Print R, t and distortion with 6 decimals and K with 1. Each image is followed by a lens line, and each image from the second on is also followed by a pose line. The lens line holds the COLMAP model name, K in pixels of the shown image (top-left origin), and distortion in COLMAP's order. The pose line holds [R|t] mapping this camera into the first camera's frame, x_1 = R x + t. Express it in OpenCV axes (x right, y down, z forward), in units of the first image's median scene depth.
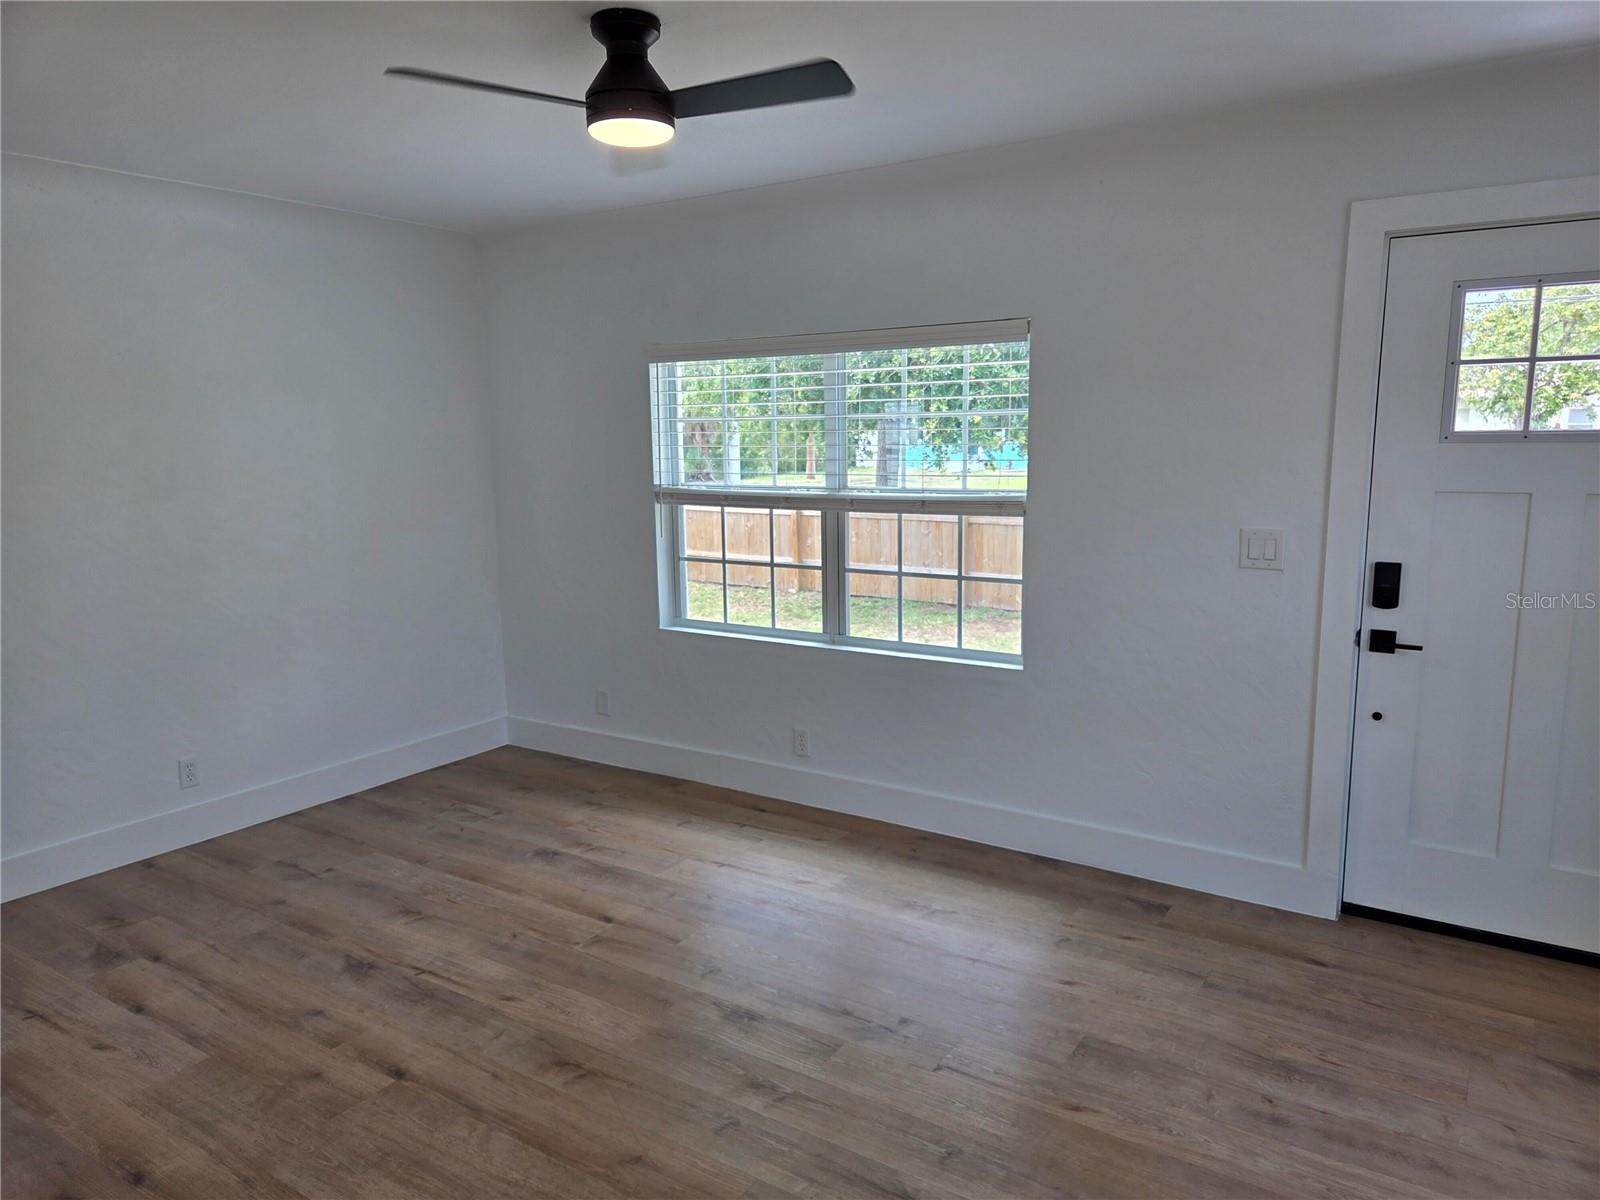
lens RADIAL K [[1074.7, 0, 800.0], [0, 1074.7, 600.0], [0, 0, 1]] dist [0.065912, -0.051641]
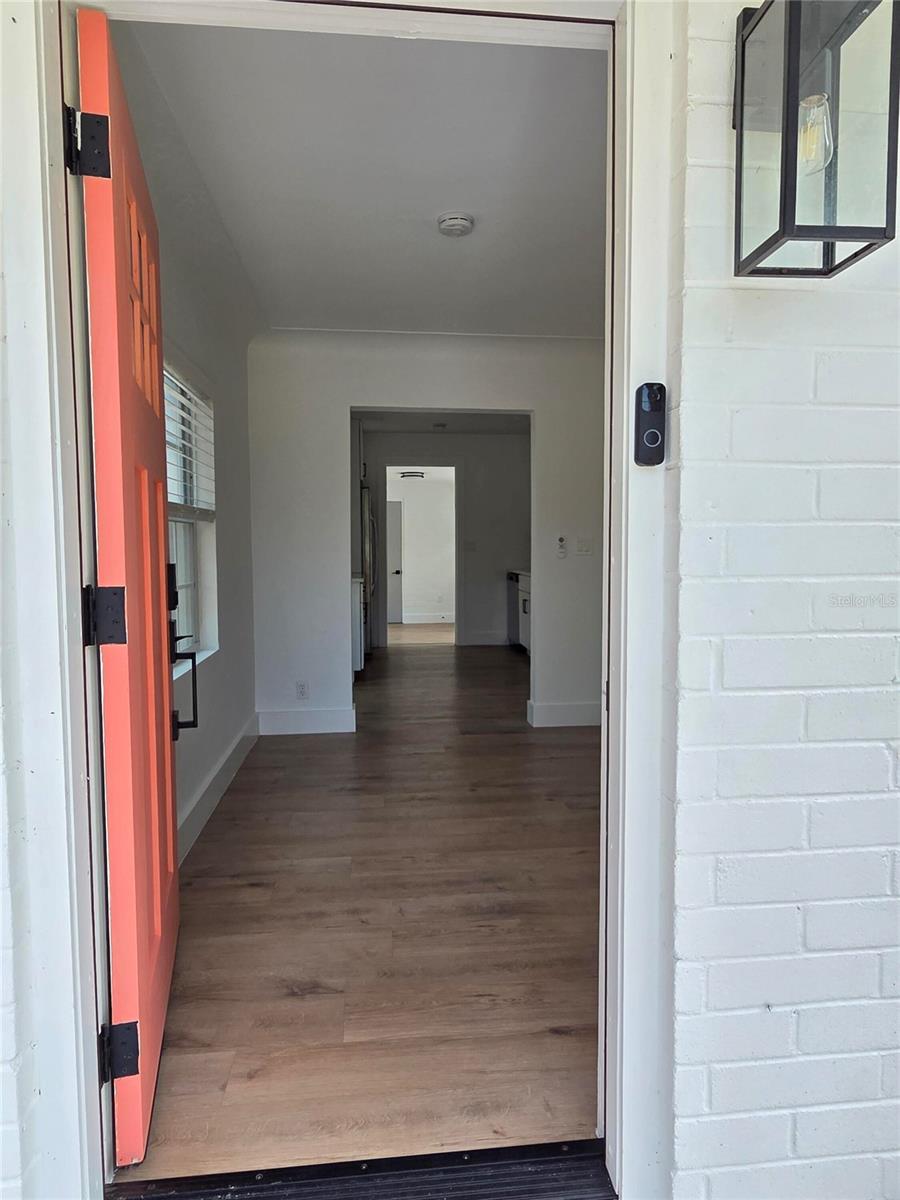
lens RADIAL K [[758.5, 0, 450.0], [0, 758.5, 600.0], [0, 0, 1]] dist [0.000271, -0.002523]
pose [[-0.770163, 0.059962, -0.635023, 0.850304], [-0.084473, 0.977214, 0.194723, -0.089335], [0.632229, 0.203611, -0.747549, 1.260841]]
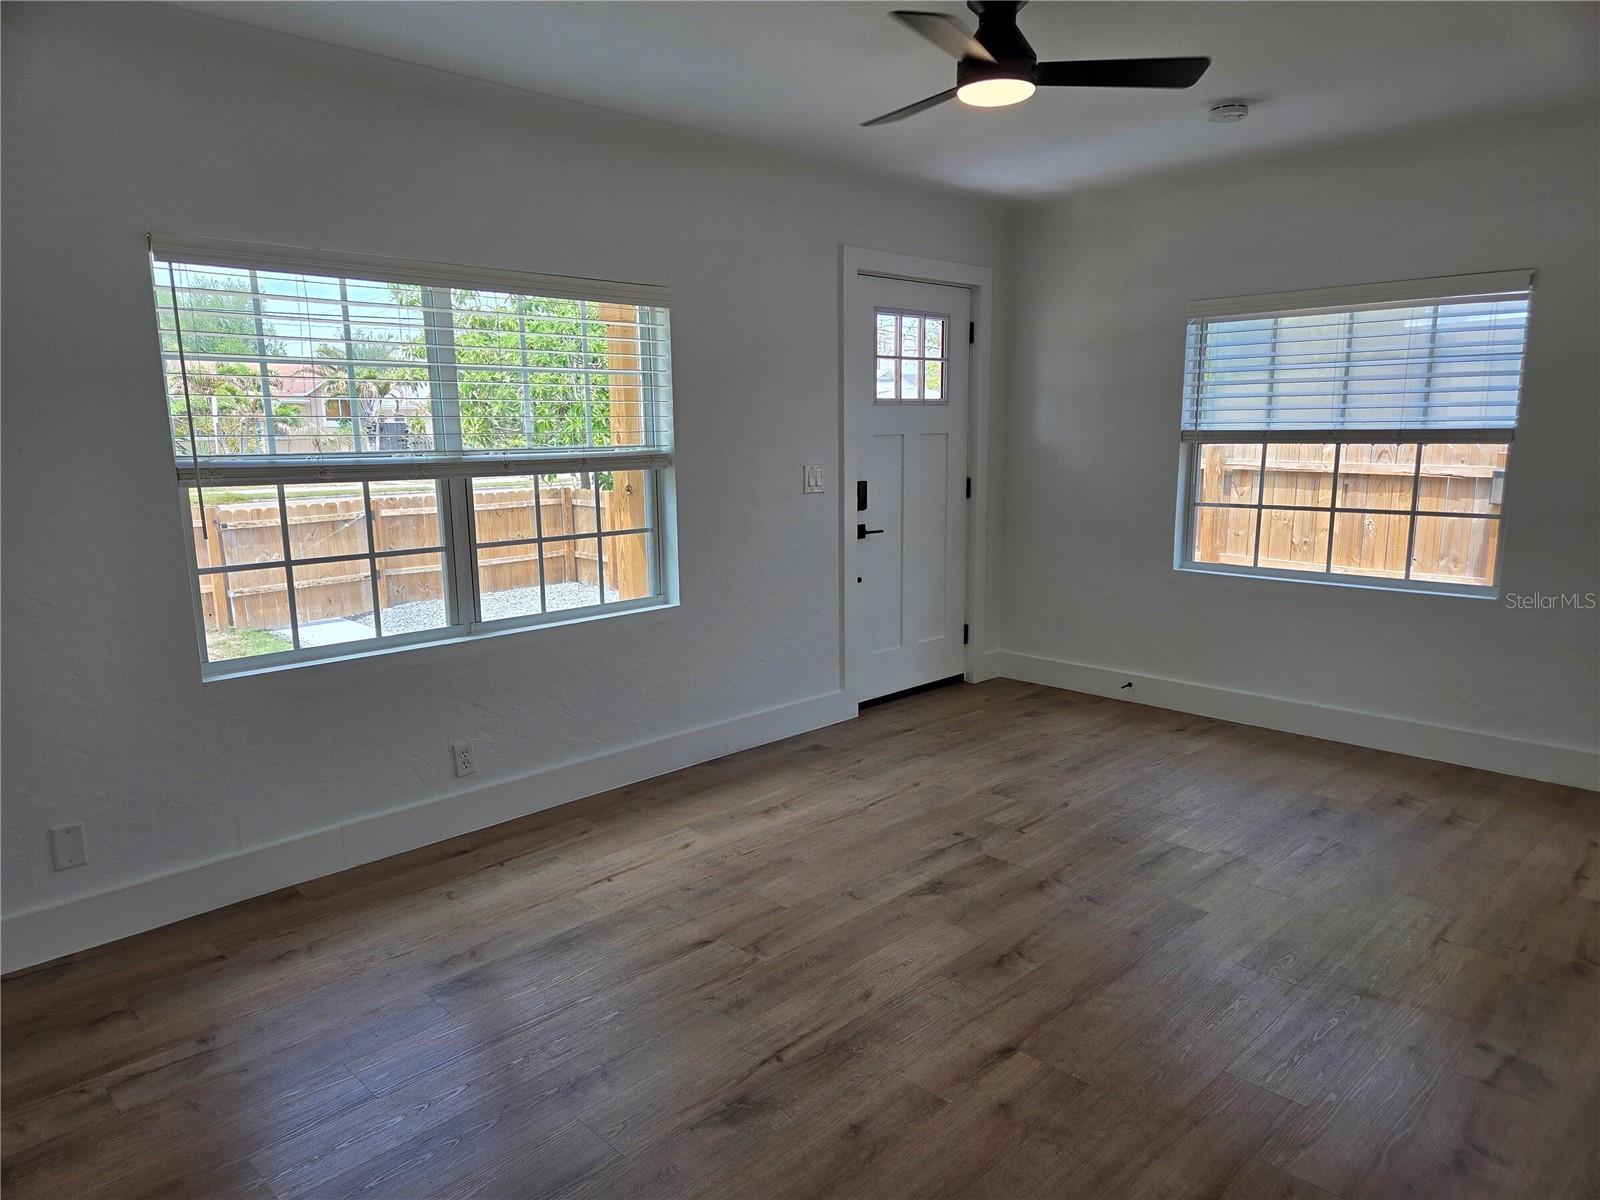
lens RADIAL K [[1067.2, 0, 802.8], [0, 1067.2, 615.8], [0, 0, 1]] dist [0.058069, -0.002622]
pose [[0.204856, -0.165824, 0.964643, -1.002258], [0.157829, 0.978244, 0.134645, -0.064482], [-0.965984, 0.124666, 0.226571, 0.746023]]
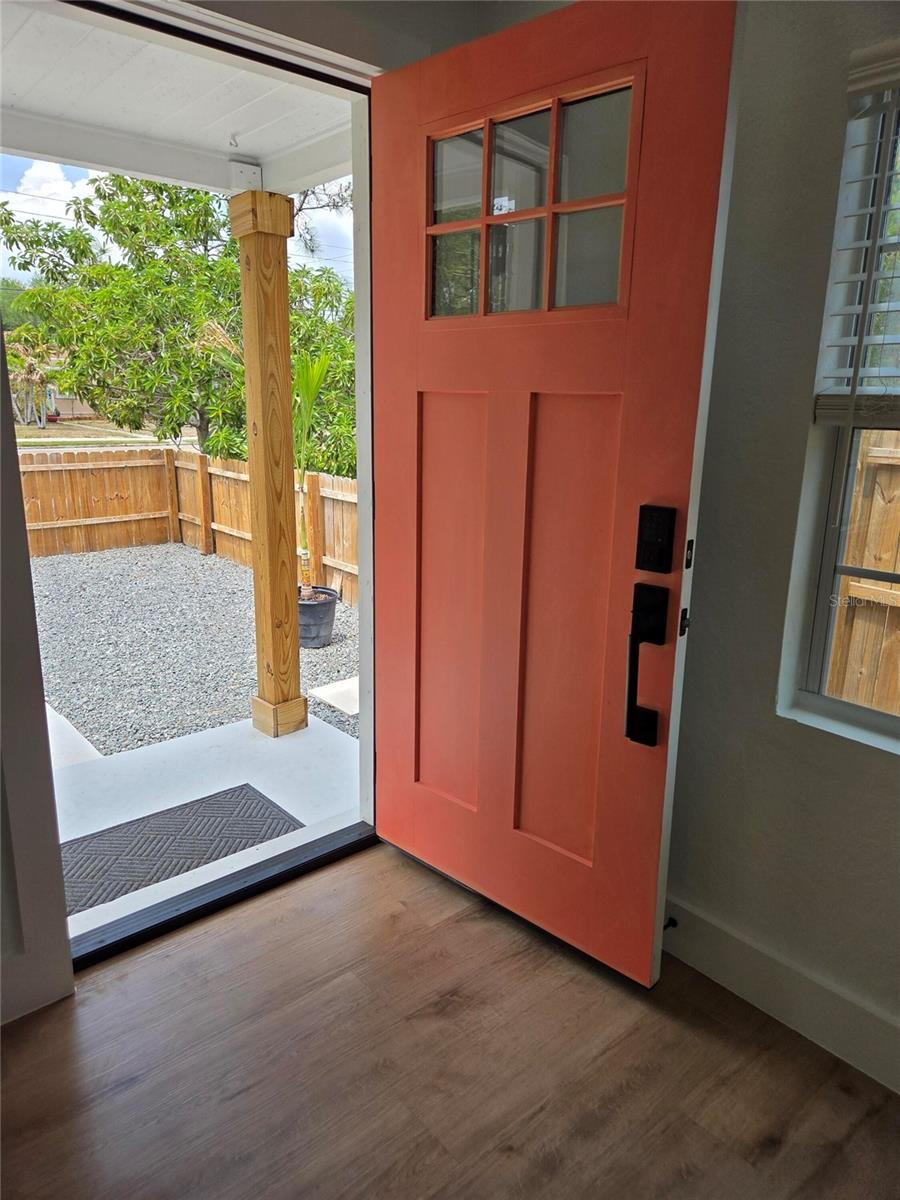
lens RADIAL K [[806.1, 0, 453.3], [0, 806.1, 590.5], [0, 0, 1]] dist [0.065912, -0.051641]
pose [[0.262508, -0.209216, 0.941976, 0.106273], [0.127580, 0.975167, 0.181034, -0.032438], [-0.956458, 0.072654, 0.282681, 0.615182]]
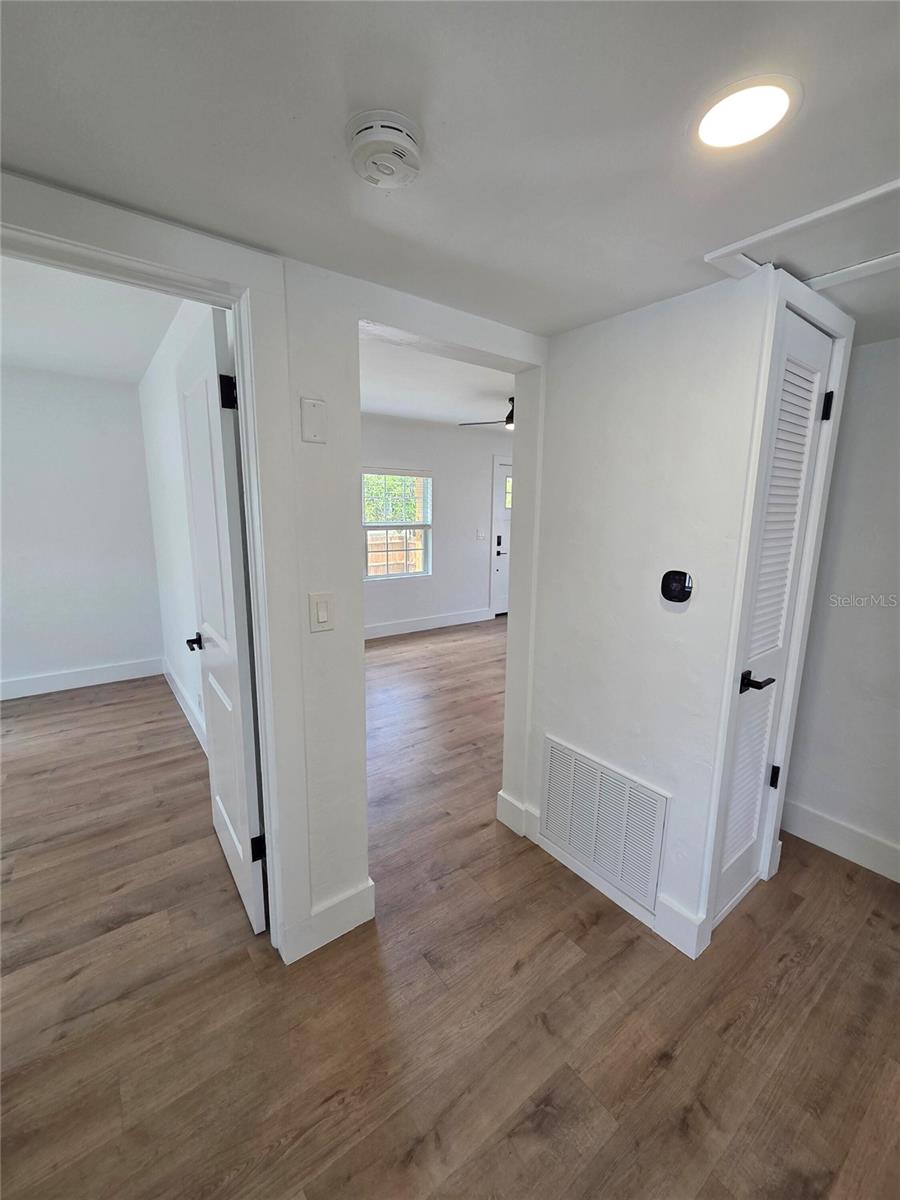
lens RADIAL K [[490.4, 0, 450.0], [0, 490.4, 600.0], [0, 0, 1]] dist [0.009403, -0.000011]
pose [[0.339481, -0.157560, 0.927323, -1.459576], [0.127038, 0.984518, 0.120771, -0.042952], [-0.931995, 0.076806, 0.354241, 0.479559]]
